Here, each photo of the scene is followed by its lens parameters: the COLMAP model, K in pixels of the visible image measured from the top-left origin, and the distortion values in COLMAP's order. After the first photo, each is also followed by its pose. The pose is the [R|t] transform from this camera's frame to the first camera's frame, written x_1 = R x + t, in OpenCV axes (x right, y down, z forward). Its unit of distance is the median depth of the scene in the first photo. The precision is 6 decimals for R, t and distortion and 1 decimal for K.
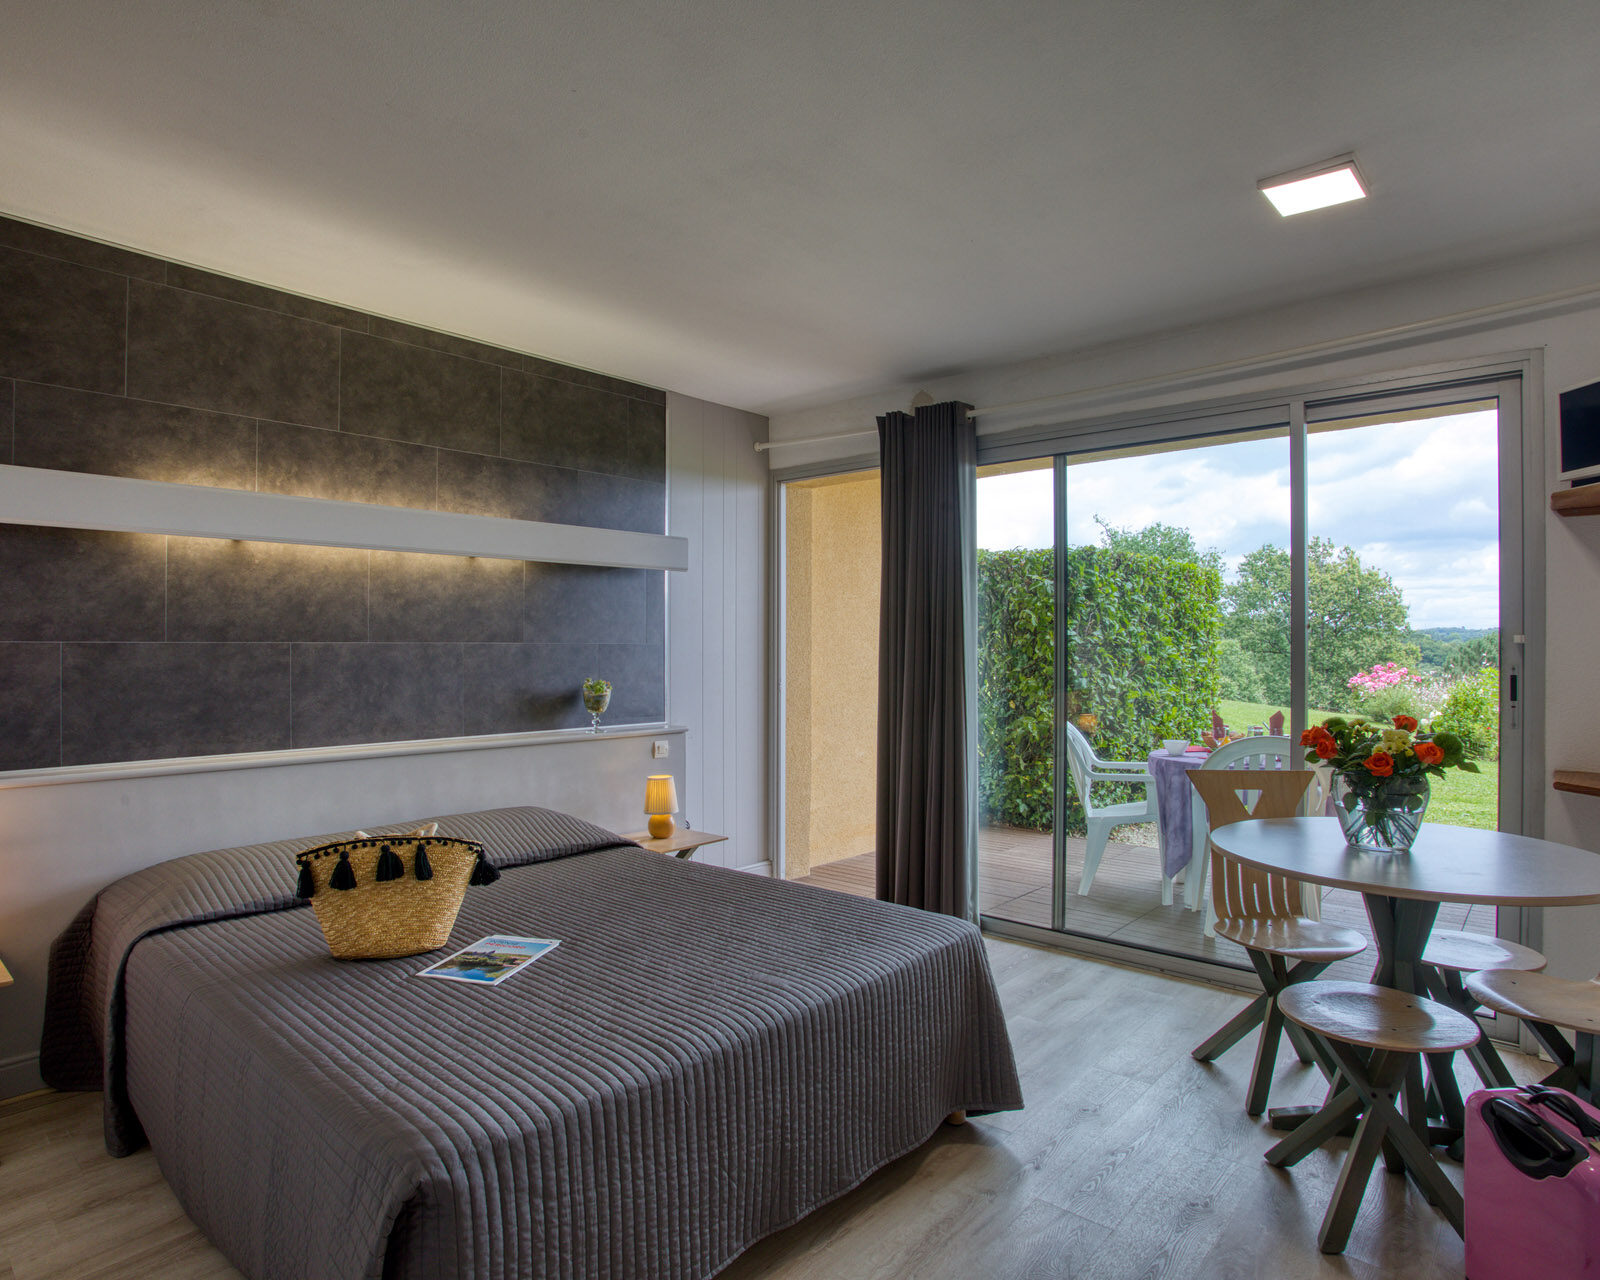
lens RADIAL K [[984.9, 0, 800.9], [0, 984.9, 667.0], [0, 0, 1]] dist [-0.000005, 0.000702]
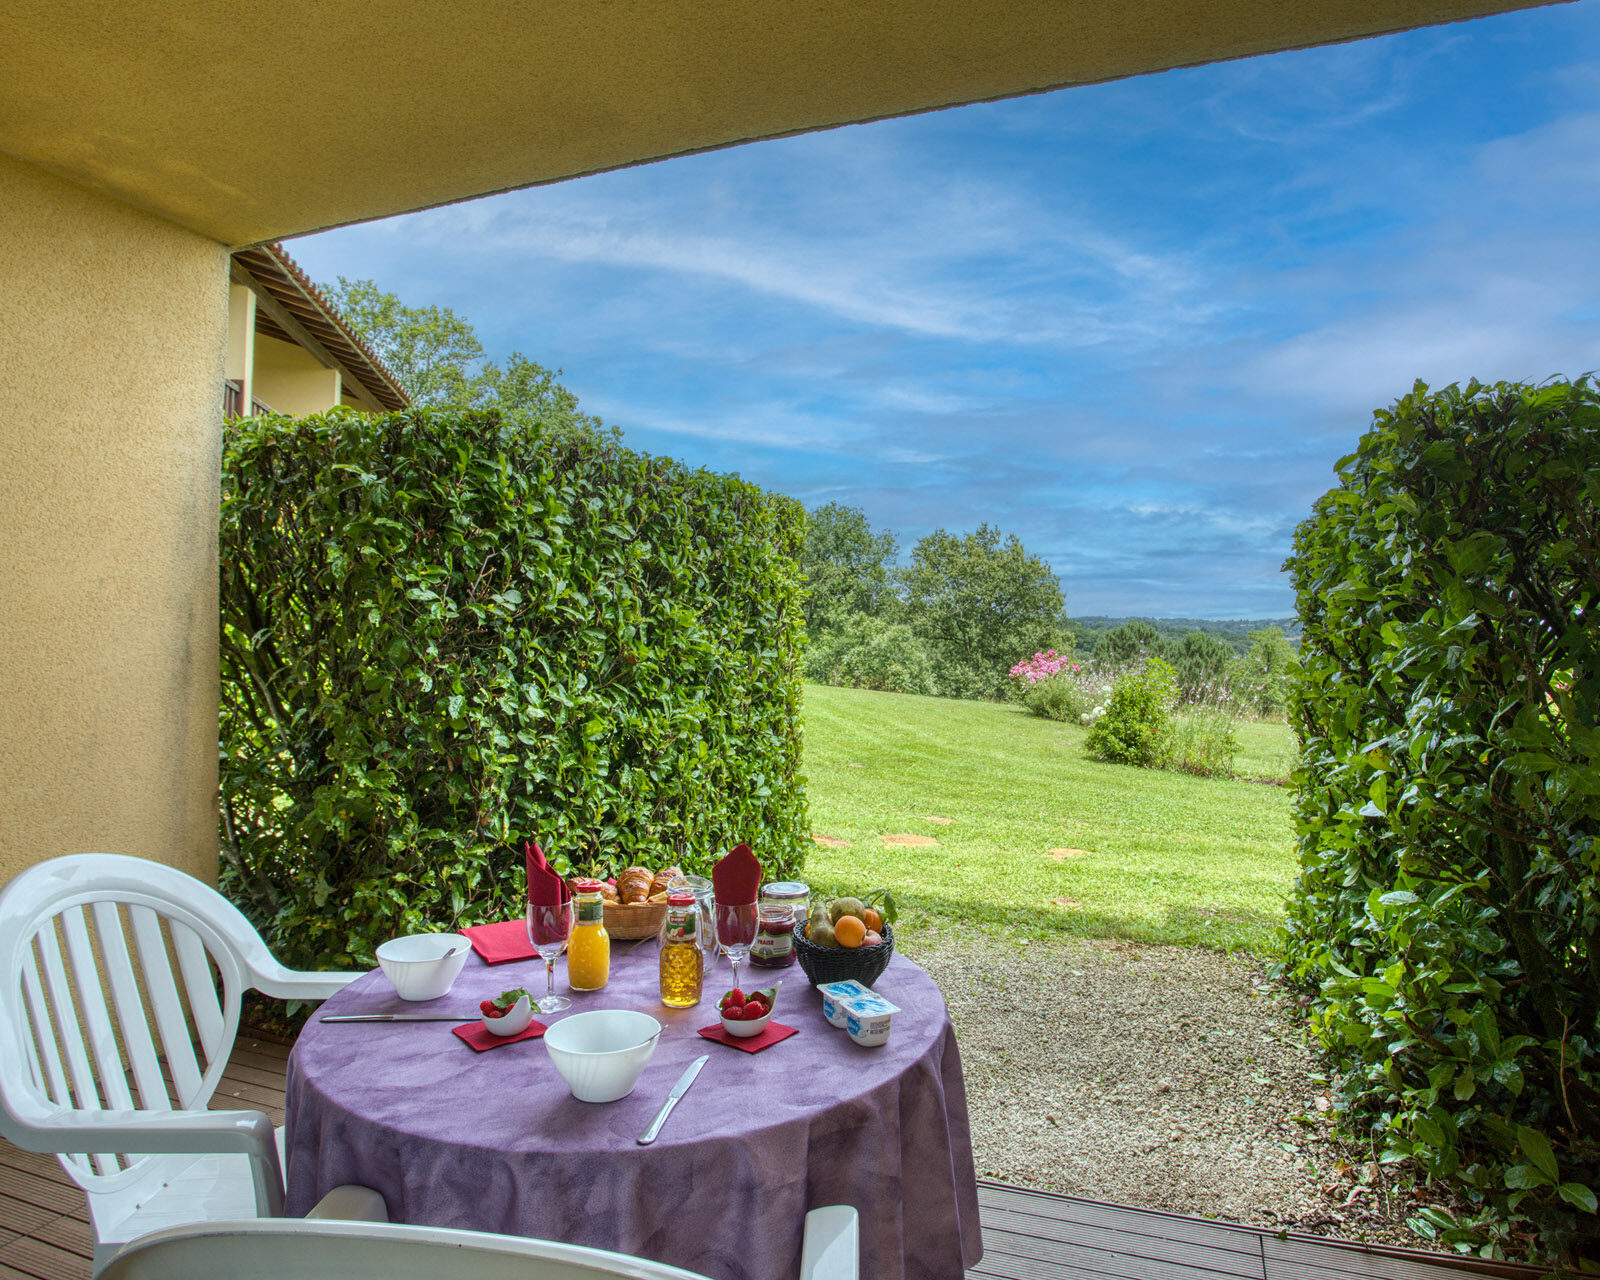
lens RADIAL K [[984.9, 0, 800.9], [0, 984.9, 667.0], [0, 0, 1]] dist [-0.000005, 0.000702]
pose [[0.957405, -0.006673, 0.288670, 0.156242], [0.002539, 0.999889, 0.014693, -0.004294], [-0.288736, -0.013334, 0.957316, 0.267268]]
